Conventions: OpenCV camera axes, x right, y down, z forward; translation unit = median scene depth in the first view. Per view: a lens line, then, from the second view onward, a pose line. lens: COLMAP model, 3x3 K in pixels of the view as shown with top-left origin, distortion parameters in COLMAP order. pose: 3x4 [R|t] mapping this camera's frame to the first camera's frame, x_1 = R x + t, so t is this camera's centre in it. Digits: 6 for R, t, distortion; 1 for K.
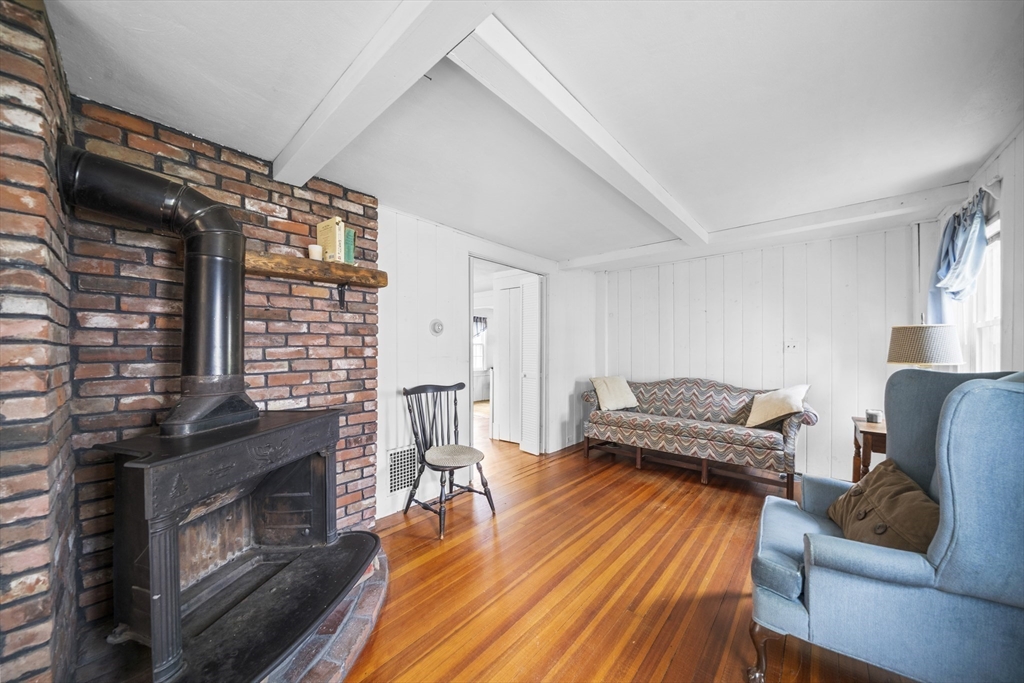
lens RADIAL K [[352.7, 0, 510.9], [0, 352.7, 346.7], [0, 0, 1]] dist [-0.011947, 0.000312]
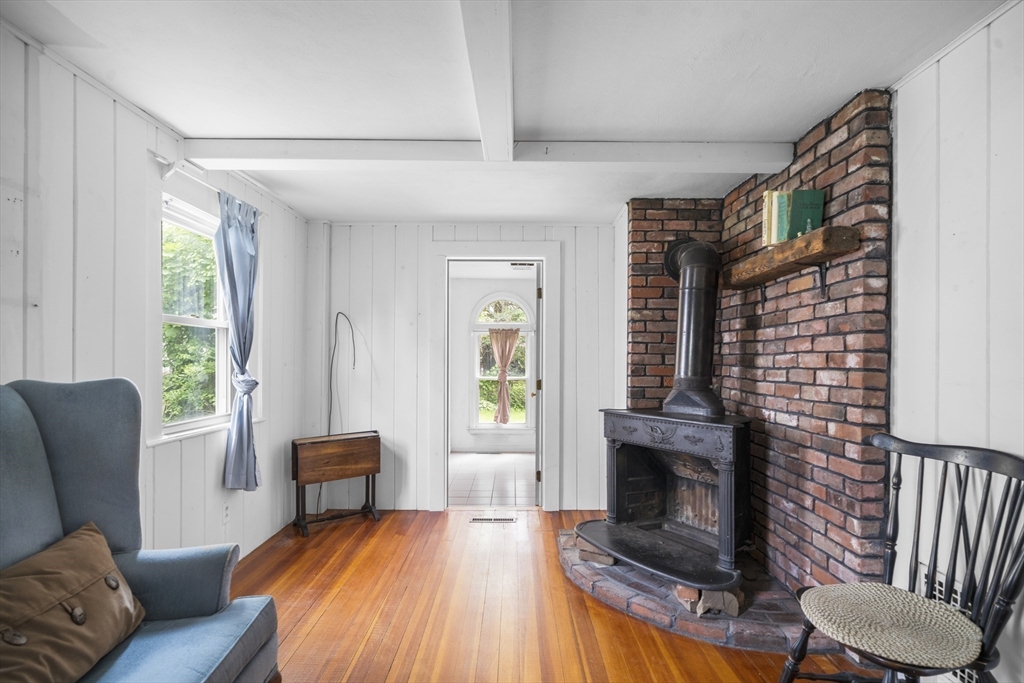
lens RADIAL K [[481.7, 0, 500.2], [0, 481.7, 358.7], [0, 0, 1]] dist [-0.000452, 0.000623]
pose [[-0.763455, -0.007255, -0.645820, 0.629898], [-0.006562, 0.999972, -0.003476, 0.020168], [0.645828, 0.001584, -0.763481, 1.340877]]
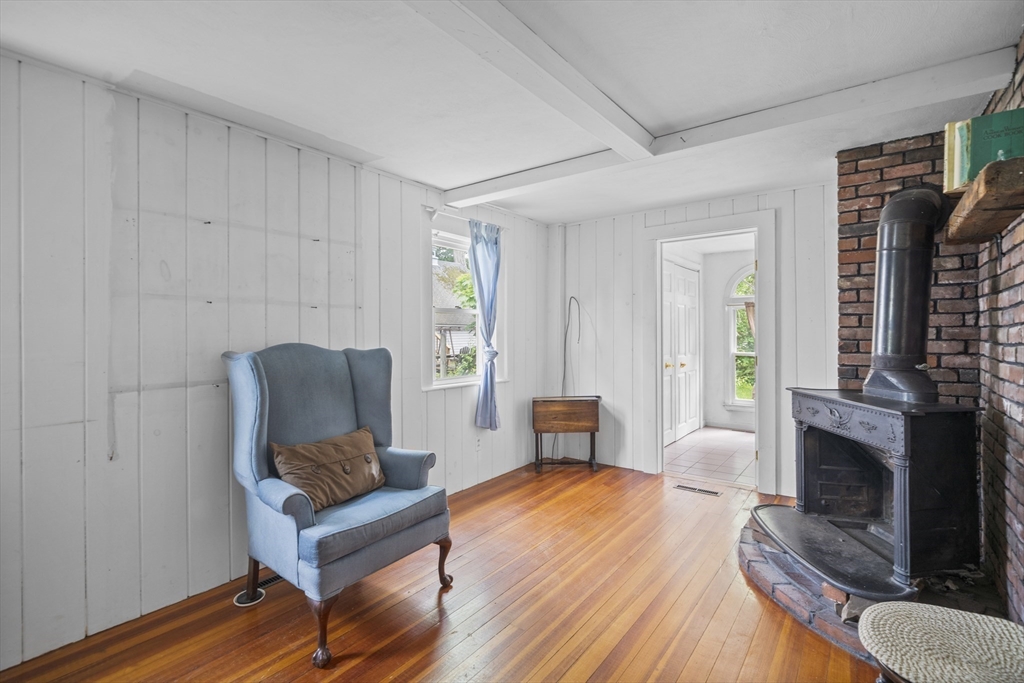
lens RADIAL K [[460.7, 0, 510.6], [0, 460.7, 333.8], [0, 0, 1]] dist [-0.000228, 0.000413]
pose [[-0.997842, 0.000224, -0.065656, 0.339356], [0.000320, 0.999999, -0.001460, 0.016107], [0.065656, -0.001478, -0.997841, 1.657464]]
